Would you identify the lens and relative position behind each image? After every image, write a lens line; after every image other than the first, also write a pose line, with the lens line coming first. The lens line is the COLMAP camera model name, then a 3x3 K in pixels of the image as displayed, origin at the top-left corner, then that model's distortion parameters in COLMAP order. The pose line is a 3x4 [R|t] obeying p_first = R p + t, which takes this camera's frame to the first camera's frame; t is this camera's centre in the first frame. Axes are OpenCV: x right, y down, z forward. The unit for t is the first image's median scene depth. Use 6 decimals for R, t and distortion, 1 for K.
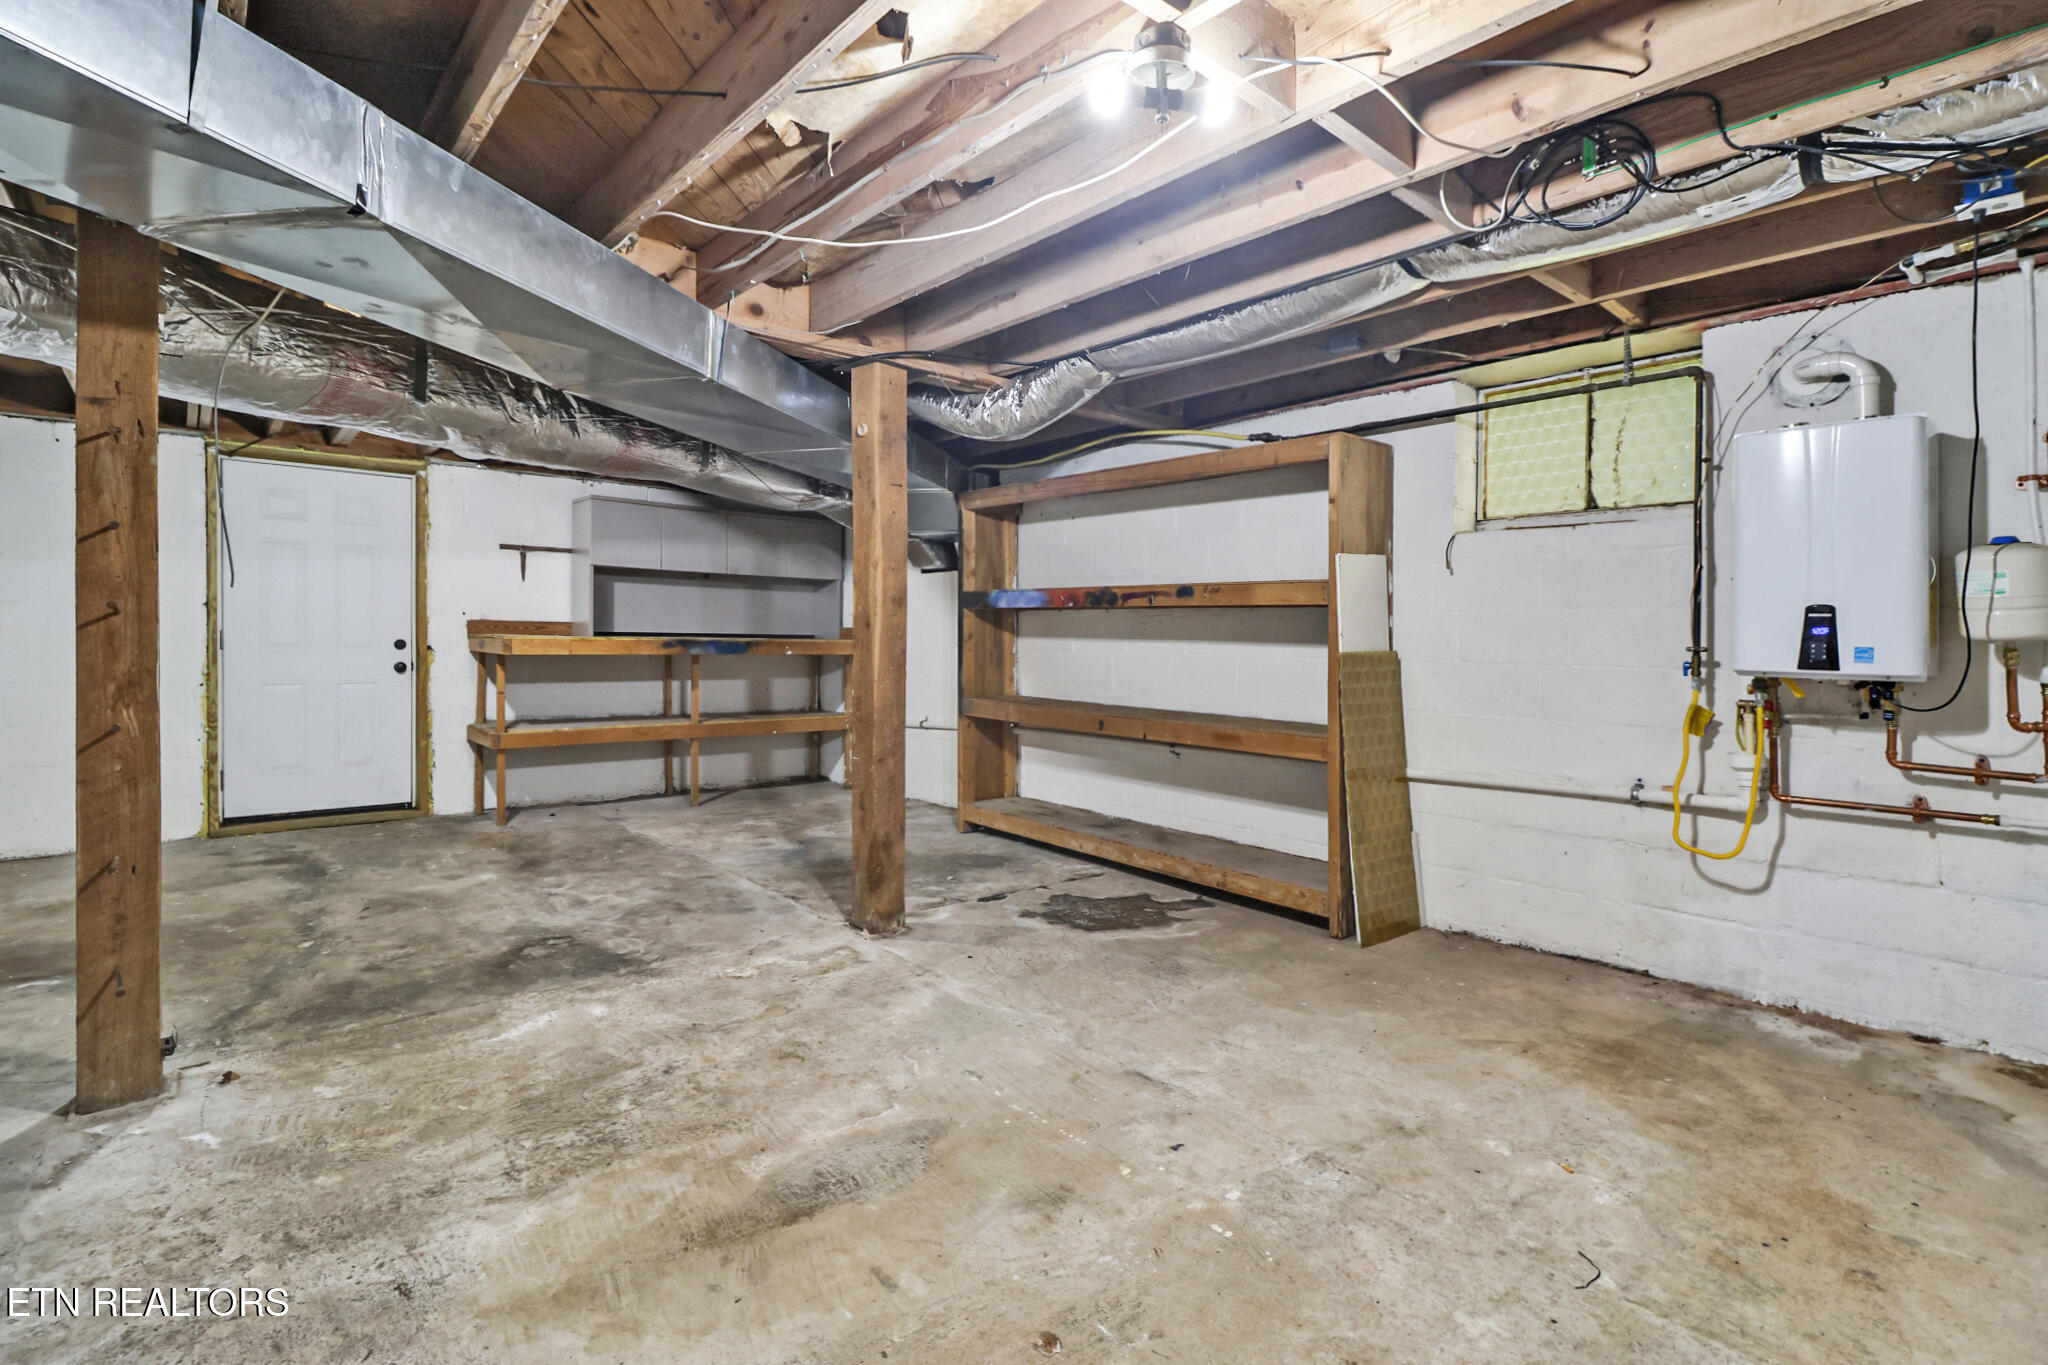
lens RADIAL K [[957.0, 0, 1042.1], [0, 957.0, 647.3], [0, 0, 1]] dist [-0.008258, -0.011732]
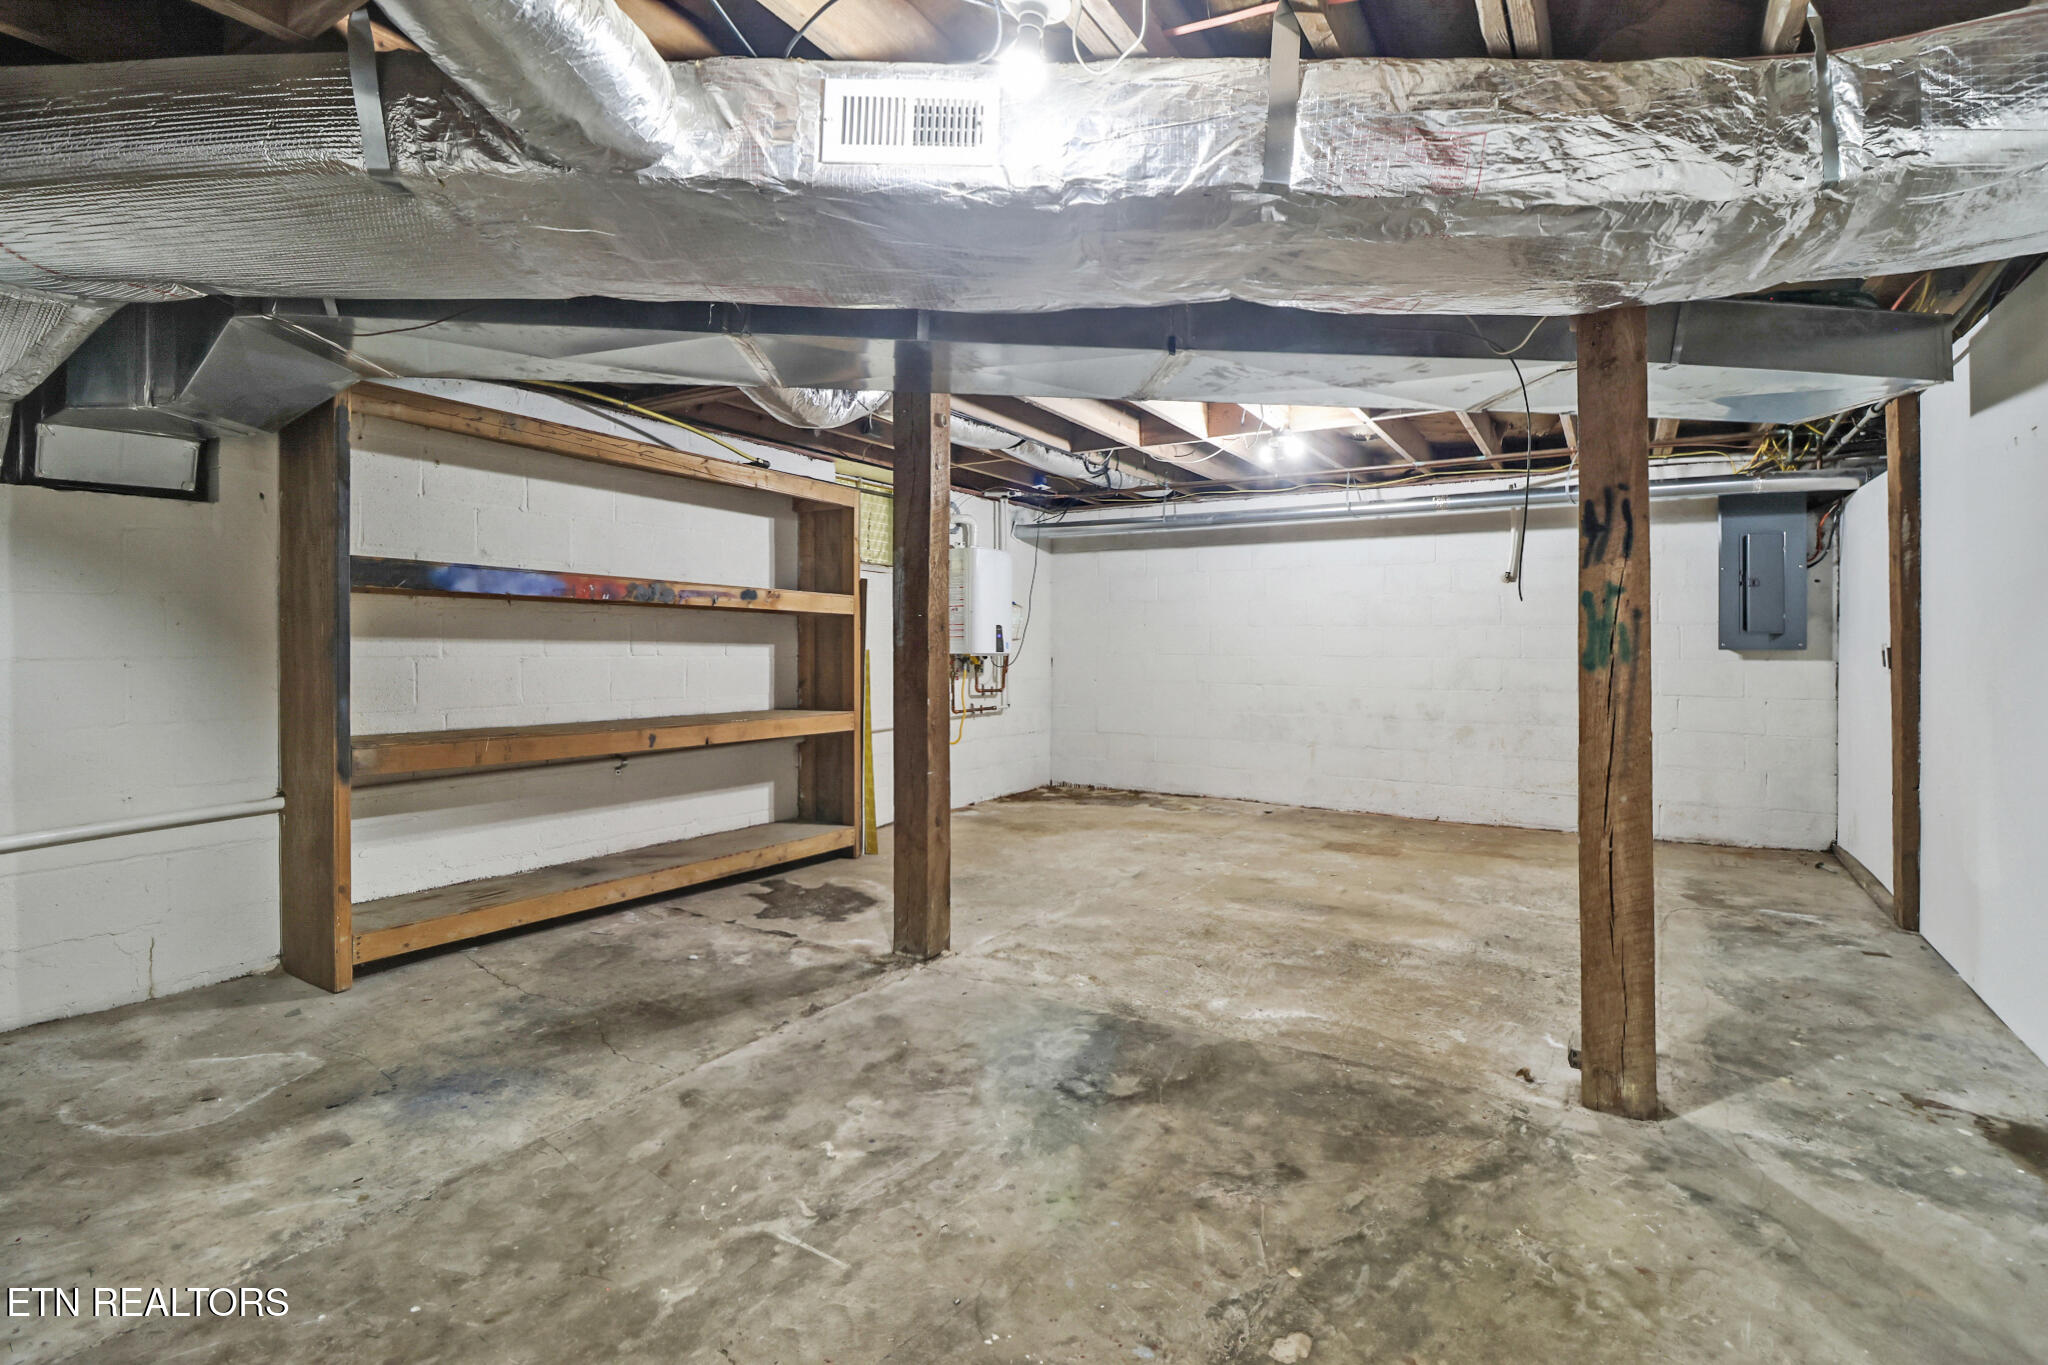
lens RADIAL K [[957.0, 0, 1042.1], [0, 957.0, 647.3], [0, 0, 1]] dist [-0.008258, -0.011732]
pose [[-0.300719, -0.010432, 0.953656, -1.378735], [0.001073, 0.999936, 0.011277, -0.017744], [-0.953712, 0.004414, -0.300688, 1.476364]]
